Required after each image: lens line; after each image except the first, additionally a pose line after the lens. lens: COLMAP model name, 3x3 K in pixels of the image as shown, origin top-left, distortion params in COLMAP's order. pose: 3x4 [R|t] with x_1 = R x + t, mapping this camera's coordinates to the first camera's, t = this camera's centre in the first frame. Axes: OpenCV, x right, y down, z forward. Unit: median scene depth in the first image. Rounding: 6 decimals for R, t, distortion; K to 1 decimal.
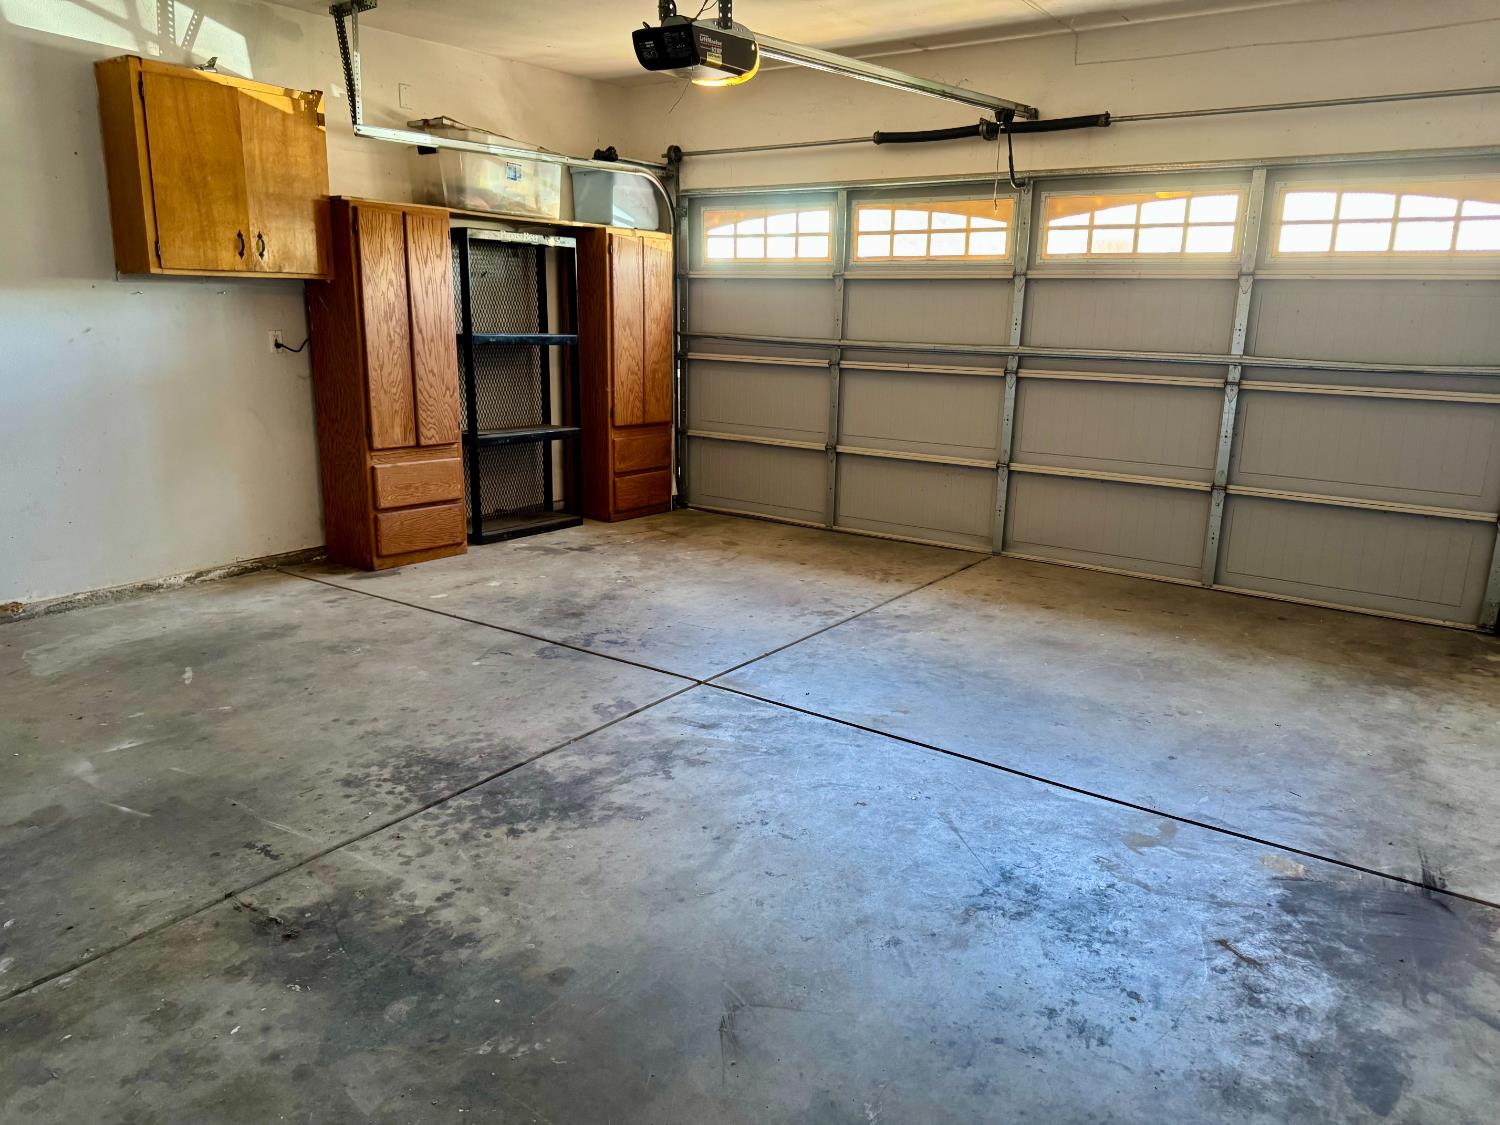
lens RADIAL K [[1062.7, 0, 753.9], [0, 1062.7, 561.2], [0, 0, 1]] dist [0.048238, -0.040390]
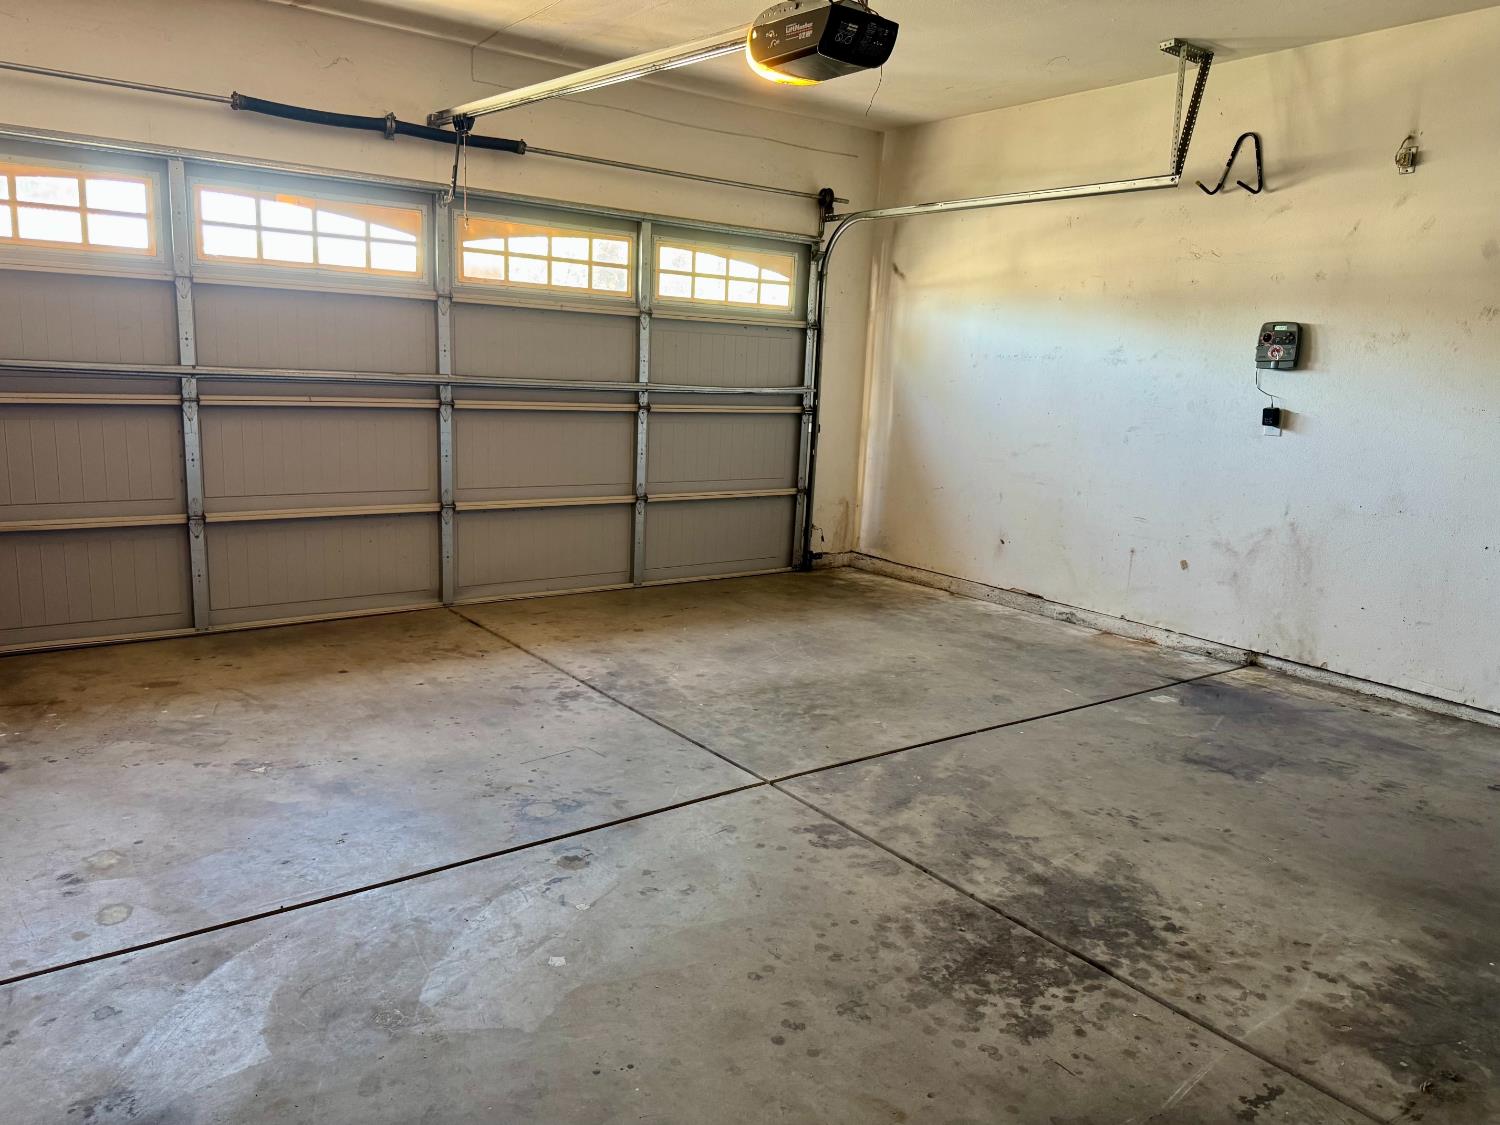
lens RADIAL K [[1062.7, 0, 744.2], [0, 1062.7, 558.4], [0, 0, 1]] dist [0.048238, -0.040390]
pose [[0.312955, -0.182674, 0.932035, -0.670906], [0.189183, 0.973654, 0.127308, -0.142486], [-0.930736, 0.136484, 0.339269, 0.580360]]
